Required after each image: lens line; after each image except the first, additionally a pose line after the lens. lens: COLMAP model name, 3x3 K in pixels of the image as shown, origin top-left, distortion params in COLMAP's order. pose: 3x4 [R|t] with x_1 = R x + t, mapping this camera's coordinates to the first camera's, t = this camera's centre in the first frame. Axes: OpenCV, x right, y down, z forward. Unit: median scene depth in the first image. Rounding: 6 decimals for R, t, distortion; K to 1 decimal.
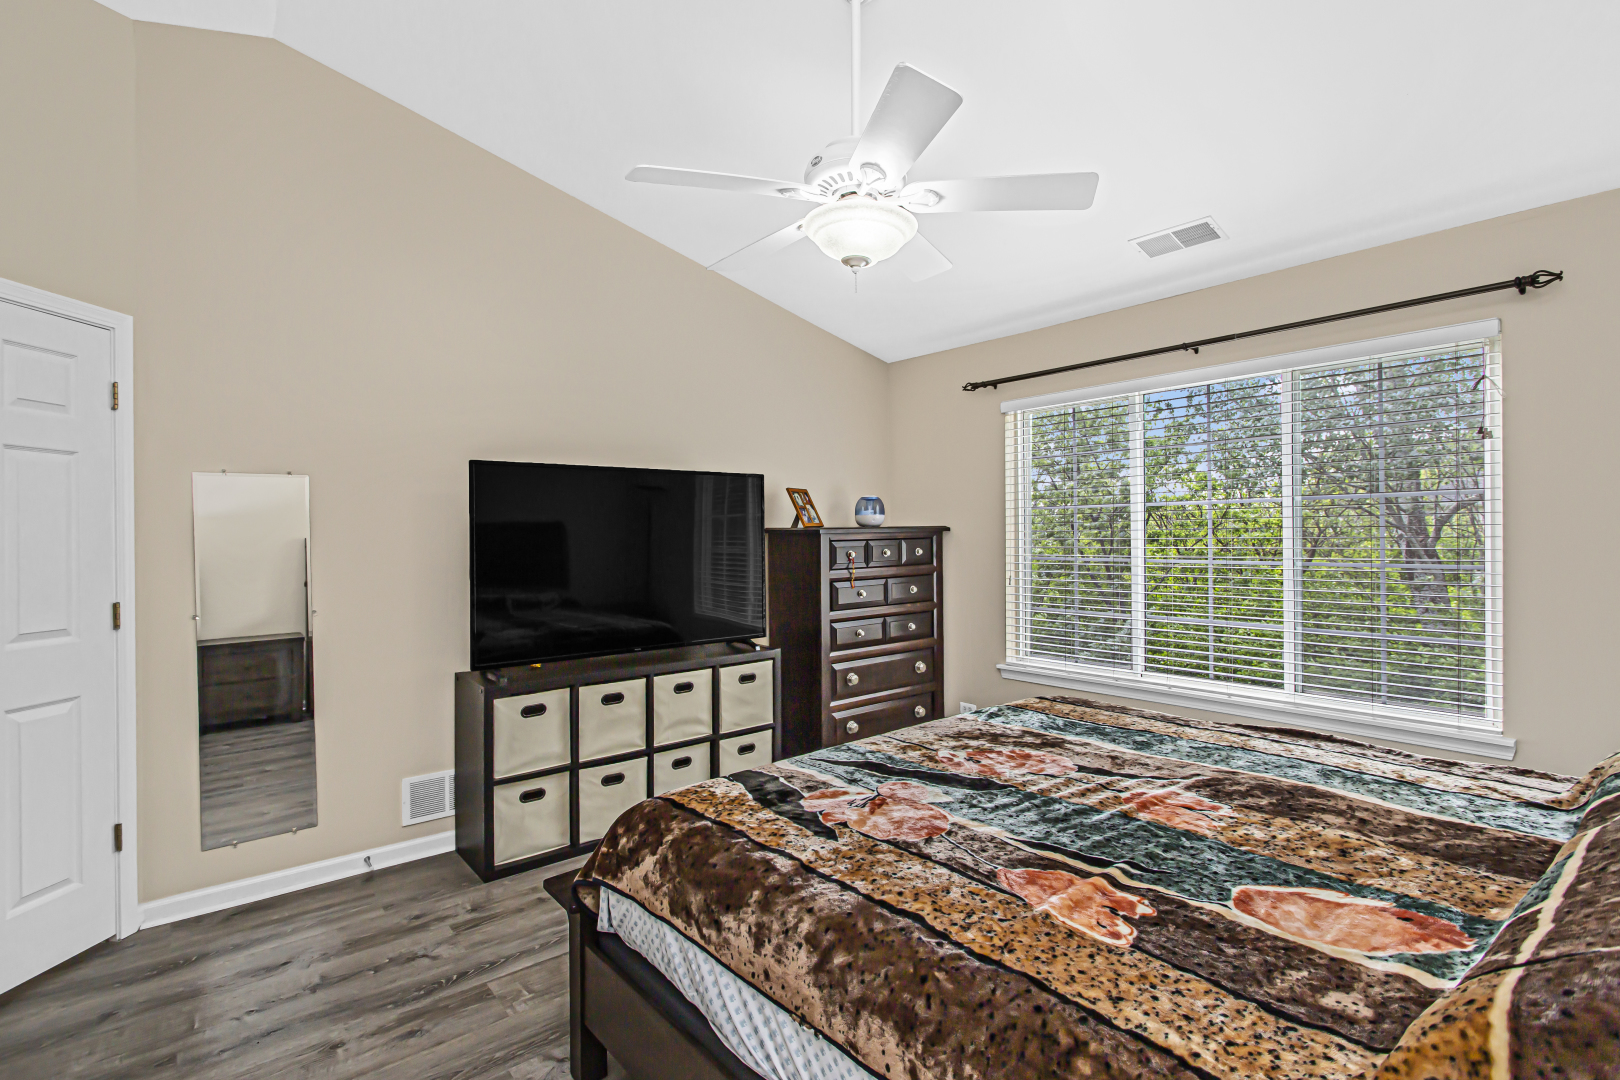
lens RADIAL K [[774.0, 0, 804.1], [0, 774.0, 523.9], [0, 0, 1]] dist [0.005764, 0.001012]
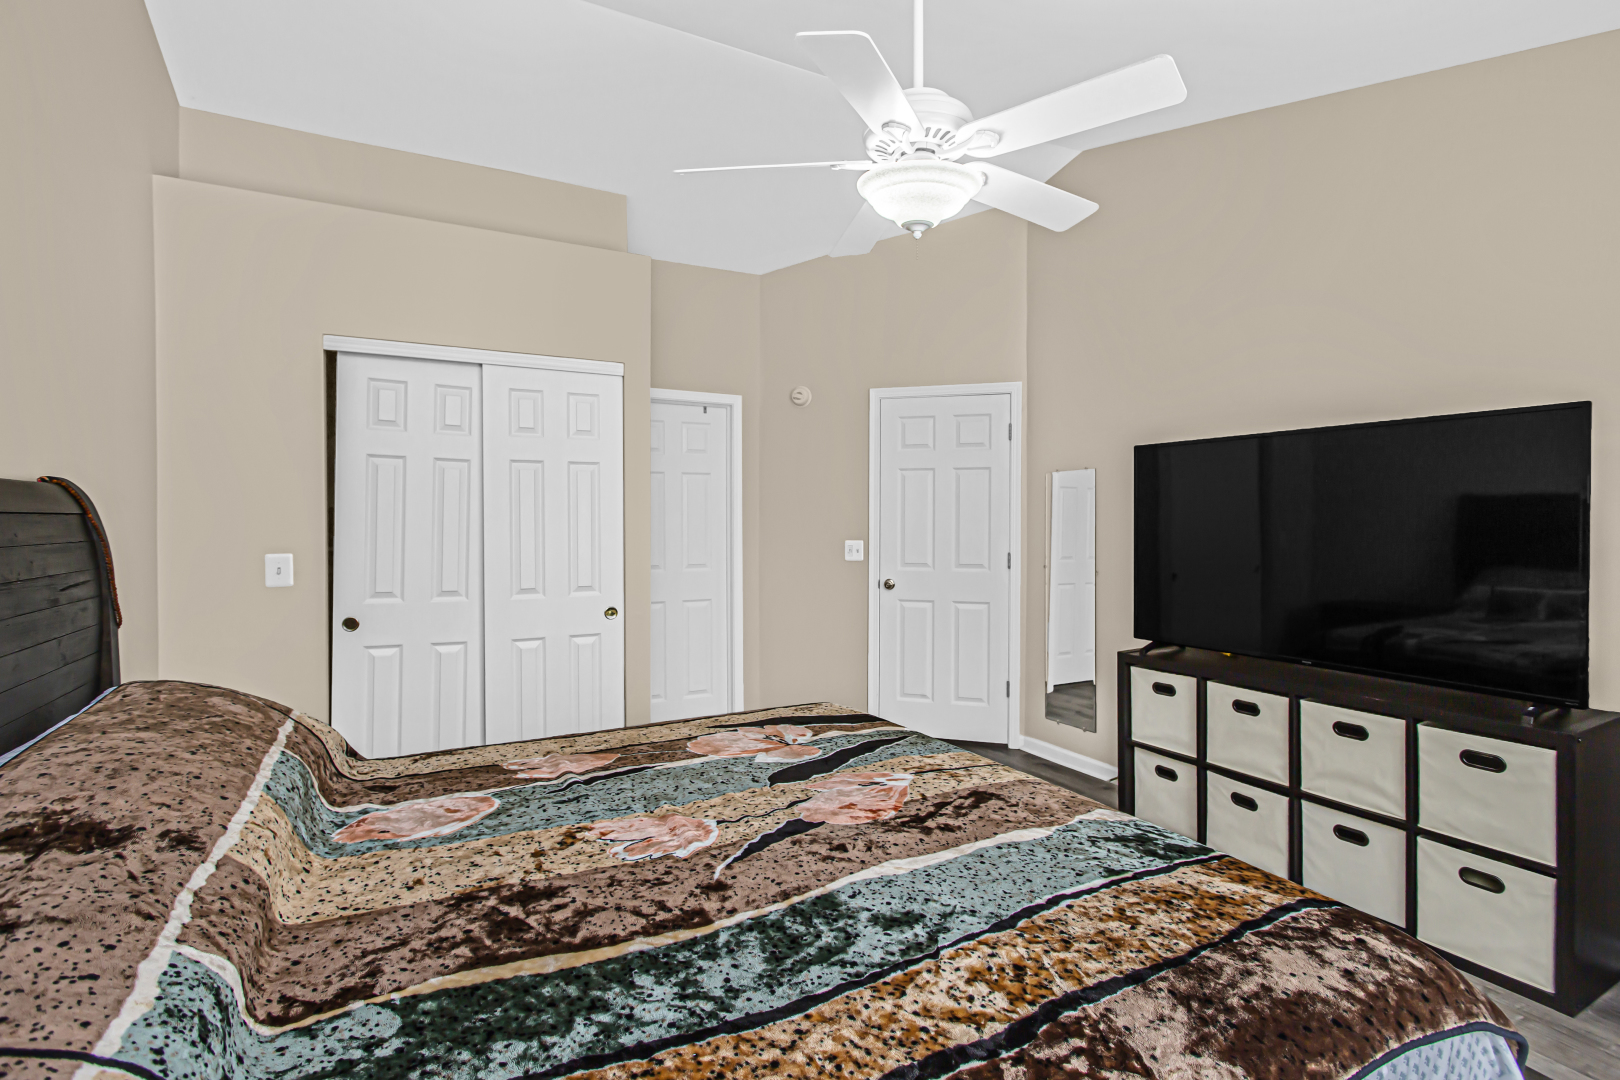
lens RADIAL K [[774.0, 0, 804.1], [0, 774.0, 523.9], [0, 0, 1]] dist [0.005764, 0.001012]
pose [[-0.190641, 0.009010, -0.981618, 0.680190], [-0.005824, 0.999930, 0.010309, 0.018156], [0.981643, 0.007682, -0.190575, 0.683762]]
